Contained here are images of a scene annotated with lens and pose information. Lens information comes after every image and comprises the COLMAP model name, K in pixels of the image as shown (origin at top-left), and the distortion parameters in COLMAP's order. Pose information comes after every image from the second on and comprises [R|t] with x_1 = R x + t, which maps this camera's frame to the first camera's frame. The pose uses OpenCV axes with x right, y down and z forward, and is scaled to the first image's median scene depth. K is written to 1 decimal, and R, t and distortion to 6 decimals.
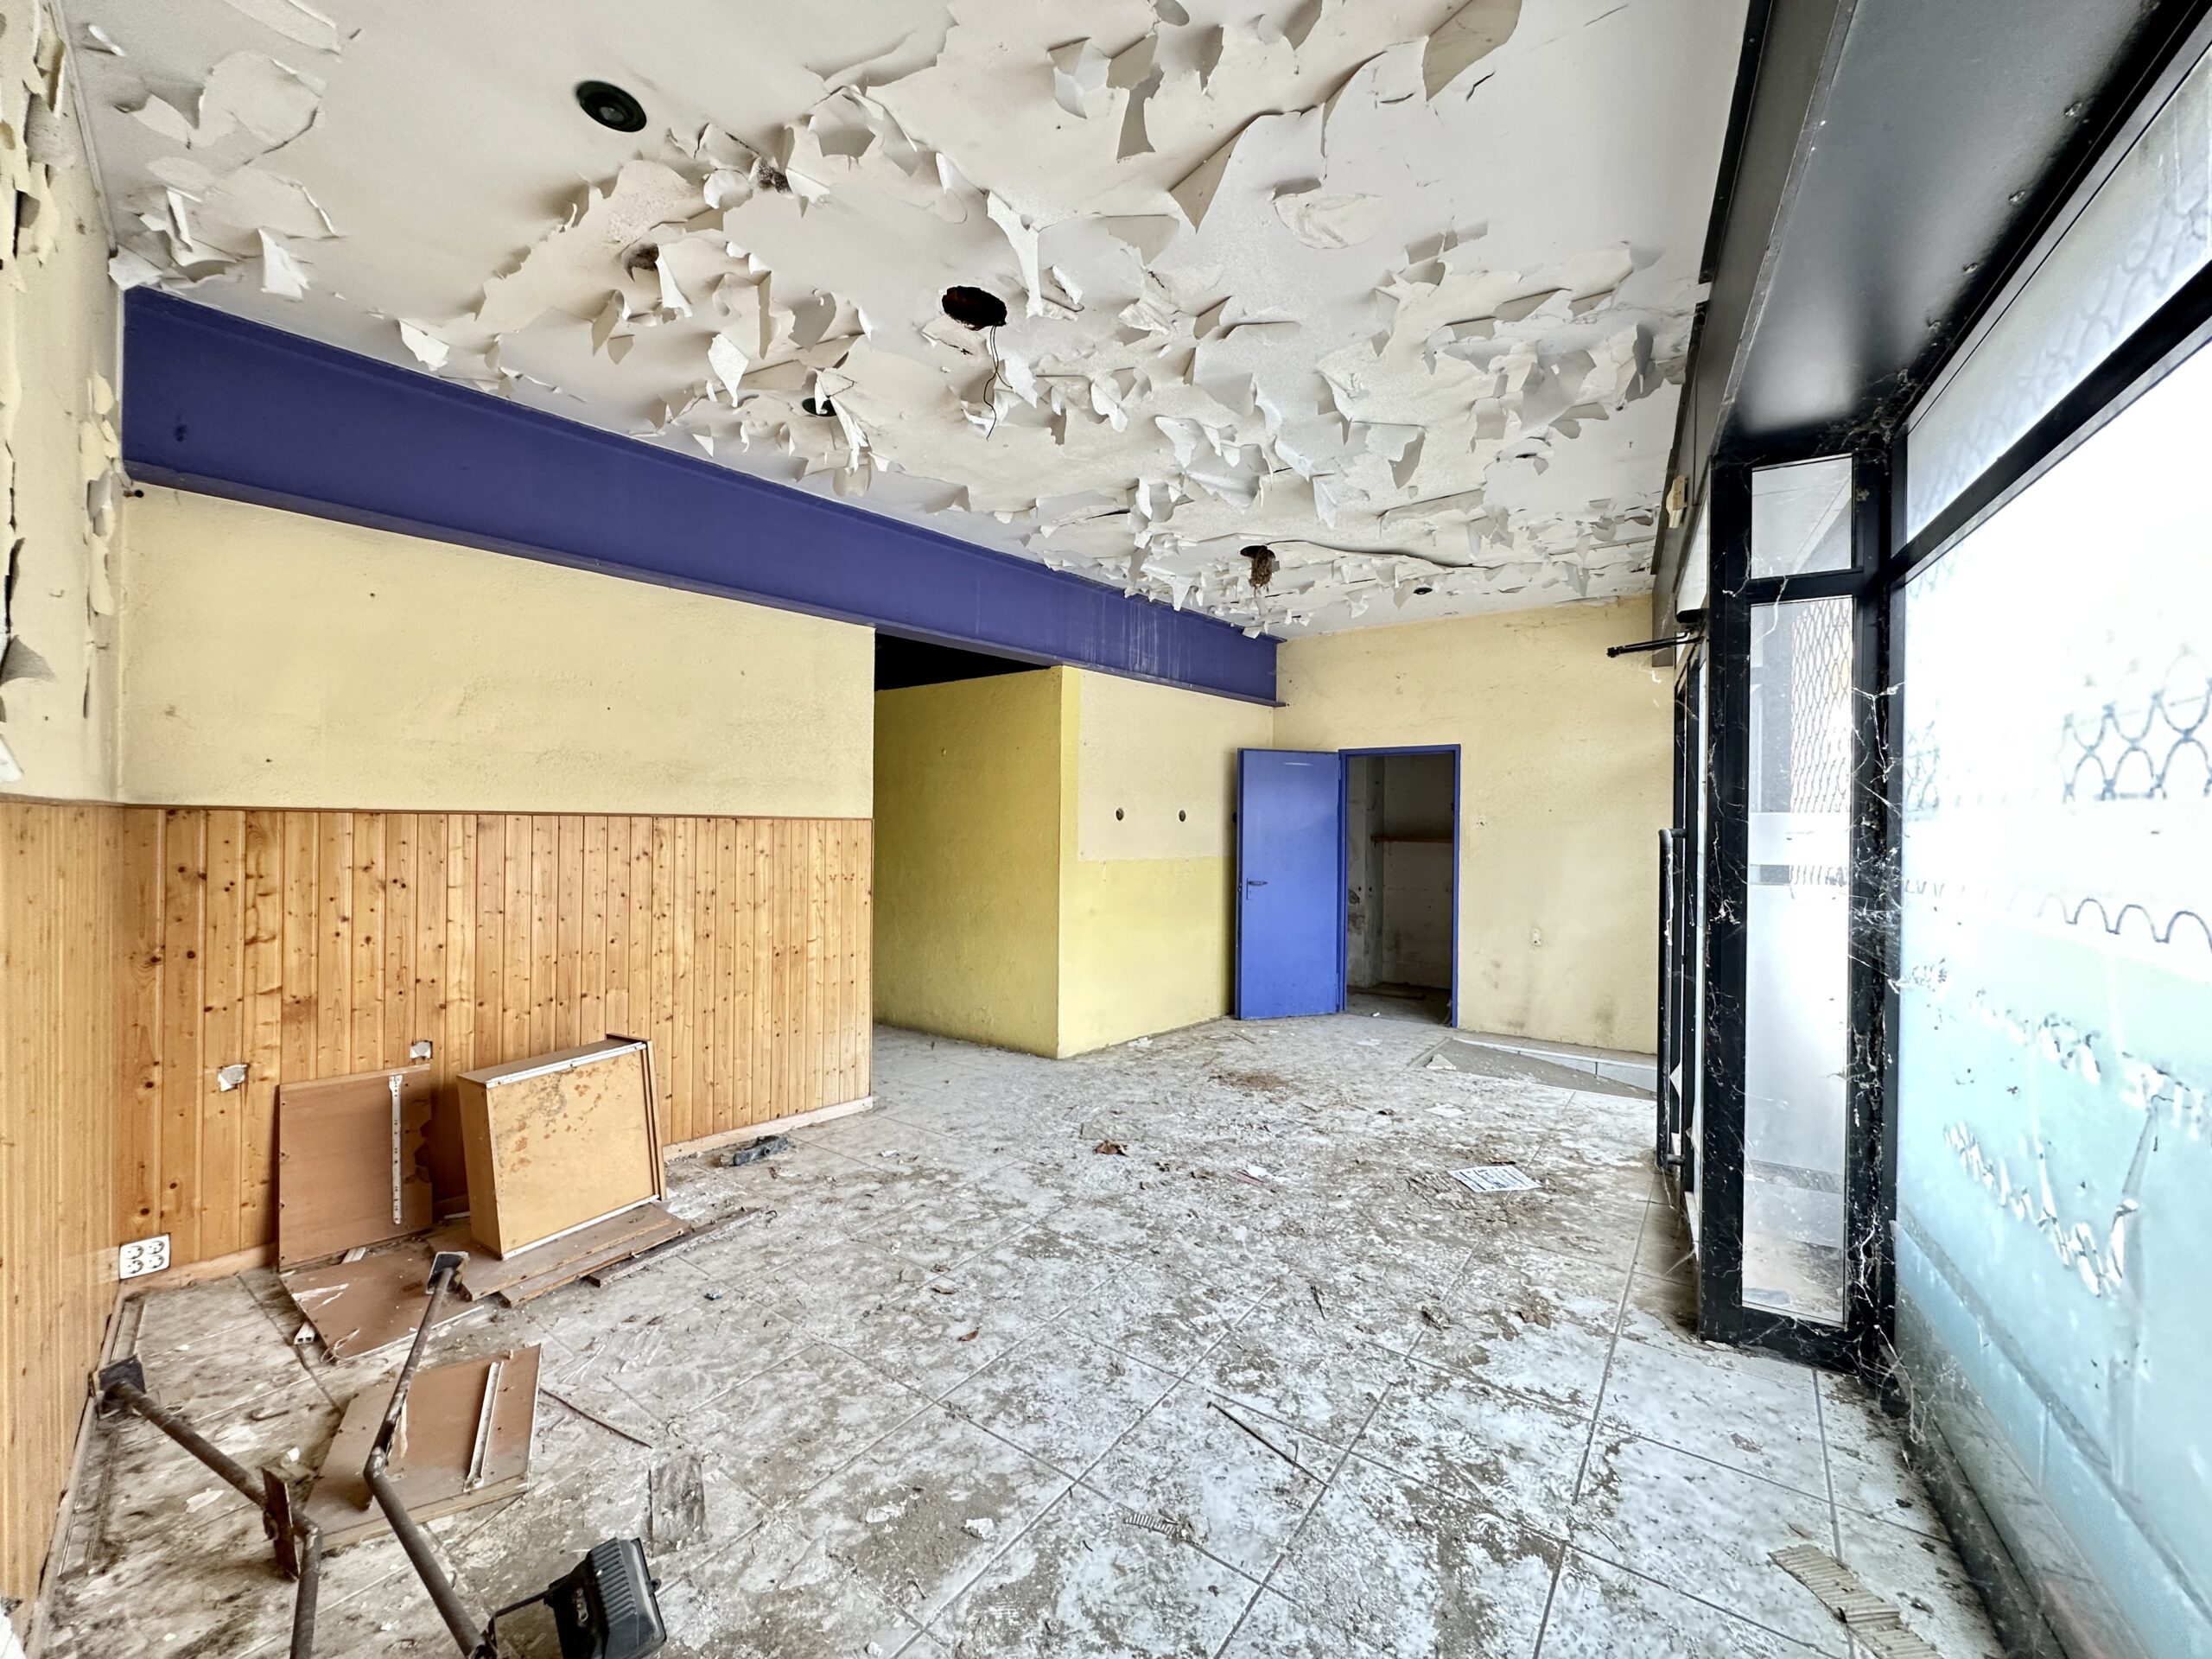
lens RADIAL K [[880.3, 0, 1106.2], [0, 880.3, 824.8], [0, 0, 1]] dist [-0.004575, 0.001516]
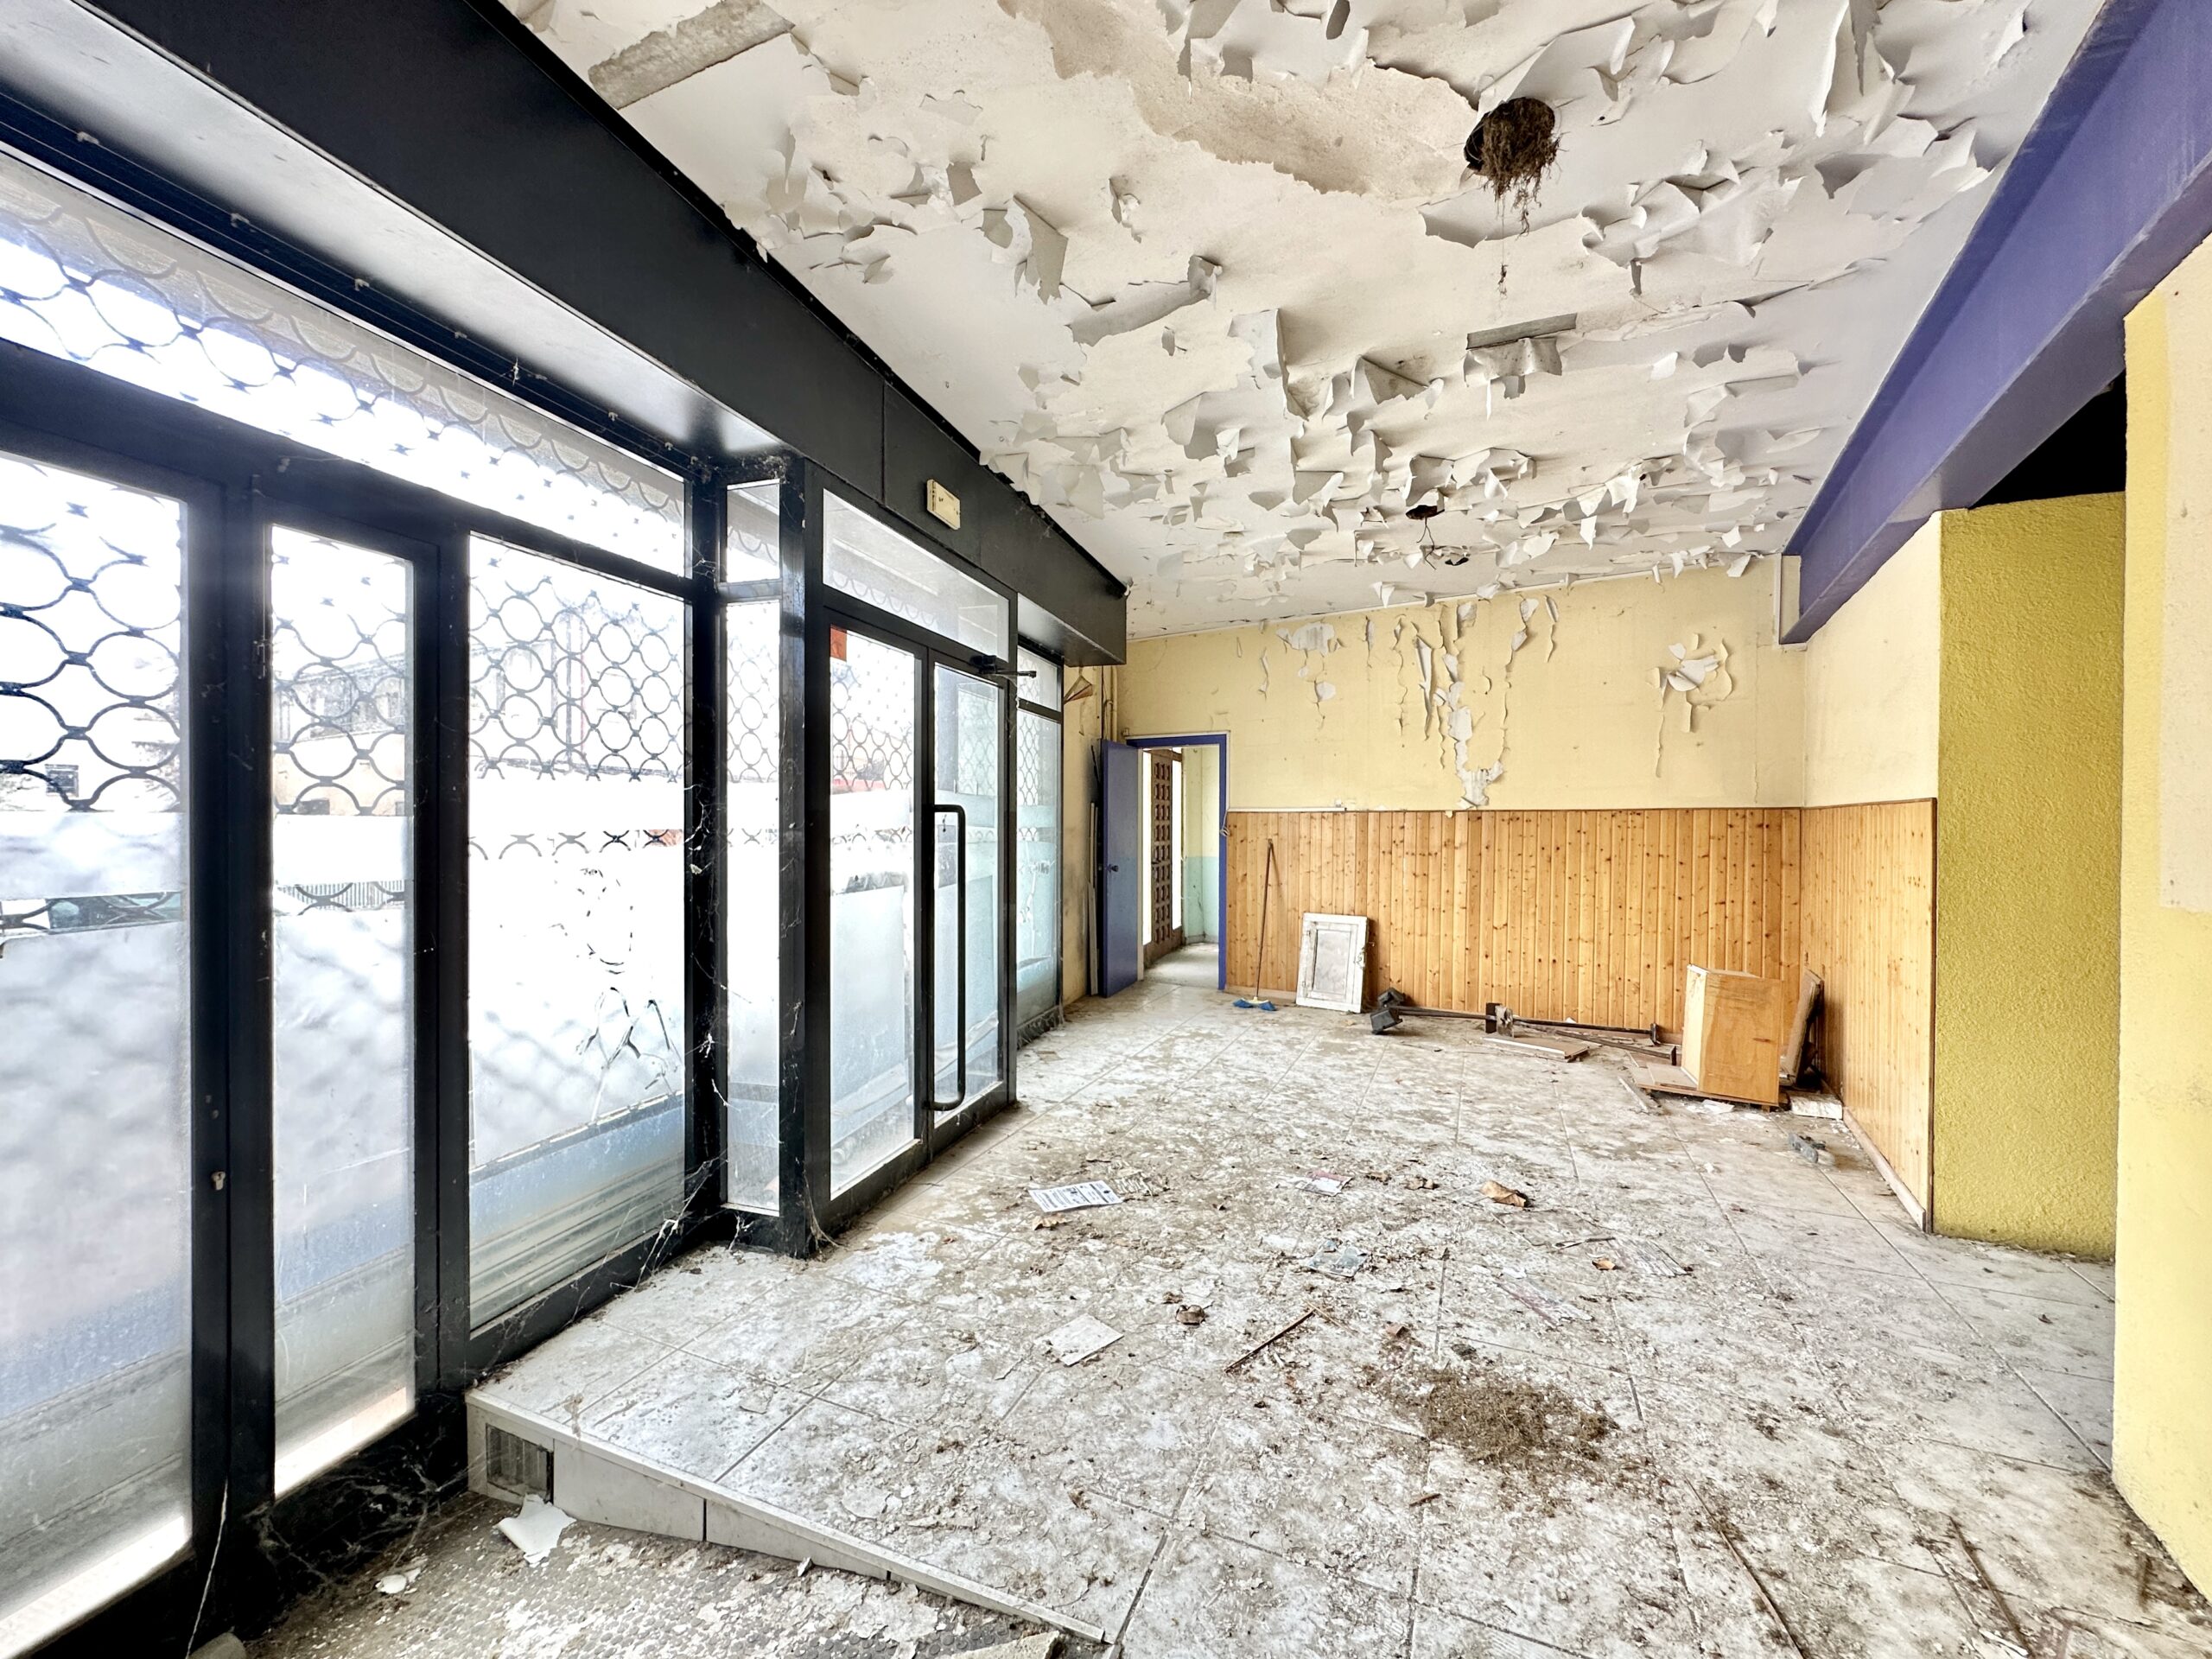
lens RADIAL K [[880.3, 0, 1106.5], [0, 880.3, 830.0], [0, 0, 1]] dist [-0.004575, 0.001516]
pose [[-0.976095, -0.011101, -0.217059, 0.633096], [-0.012368, 0.999913, 0.004482, 0.027208], [0.216991, 0.007060, -0.976148, 1.955044]]
